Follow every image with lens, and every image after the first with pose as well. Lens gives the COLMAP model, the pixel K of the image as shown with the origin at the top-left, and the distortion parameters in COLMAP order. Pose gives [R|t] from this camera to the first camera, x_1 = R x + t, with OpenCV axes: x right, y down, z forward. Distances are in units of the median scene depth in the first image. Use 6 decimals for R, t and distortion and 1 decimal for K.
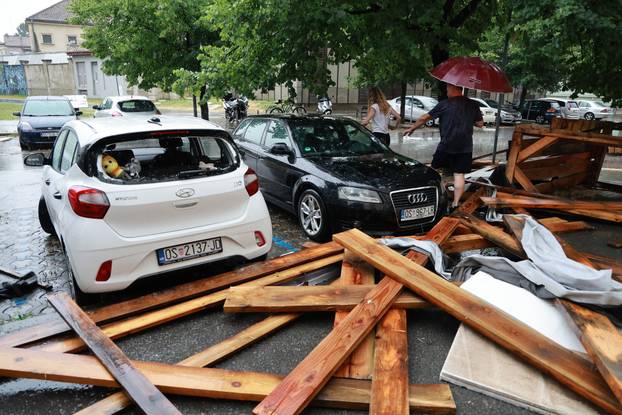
lens RADIAL K [[427.7, 0, 304.1], [0, 427.7, 218.6], [0, 0, 1]] dist [-0.075994, 0.034305]
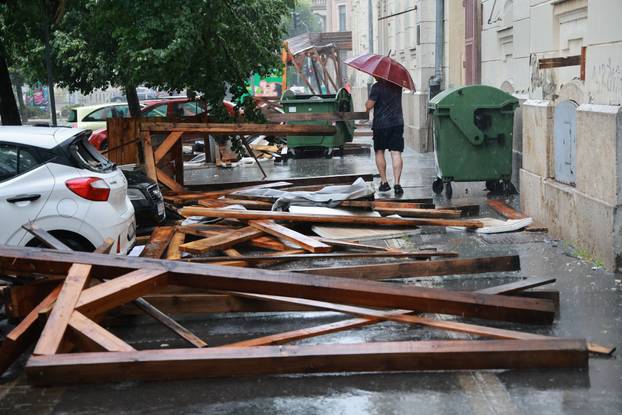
lens RADIAL K [[1237.5, 0, 309.1], [0, 1237.5, 196.0], [0, 0, 1]] dist [0.342951, 0.000000]
pose [[0.535184, -0.119095, 0.836298, -2.629131], [0.296240, 0.953598, -0.053778, 0.291232], [-0.791088, 0.276526, 0.545631, -1.159656]]
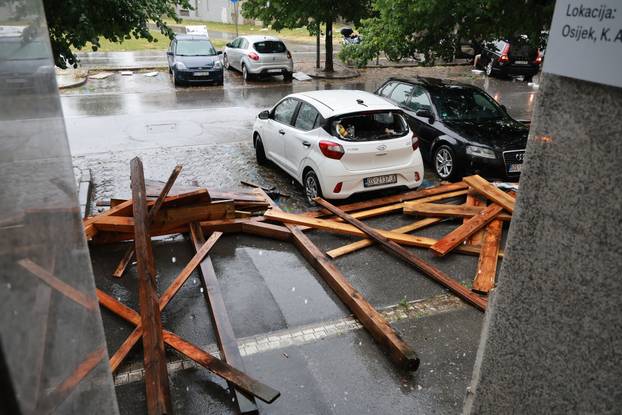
lens RADIAL K [[497.8, 0, 296.5], [0, 497.8, 216.8], [0, 0, 1]] dist [-0.088070, 0.059037]
pose [[0.976713, 0.086967, -0.196135, -0.178622], [-0.062067, 0.989607, 0.129712, -0.019260], [0.205377, -0.114518, 0.971960, -1.025531]]
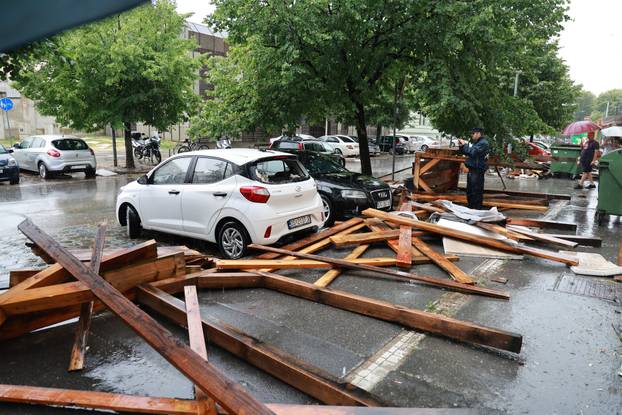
lens RADIAL K [[438.3, 0, 309.5], [0, 438.3, 198.5], [0, 0, 1]] dist [-0.095890, 0.073417]
pose [[0.938366, -0.051859, 0.341731, -0.799360], [0.096979, 0.988469, -0.116293, 0.185040], [-0.331760, 0.142267, 0.932575, -0.698933]]
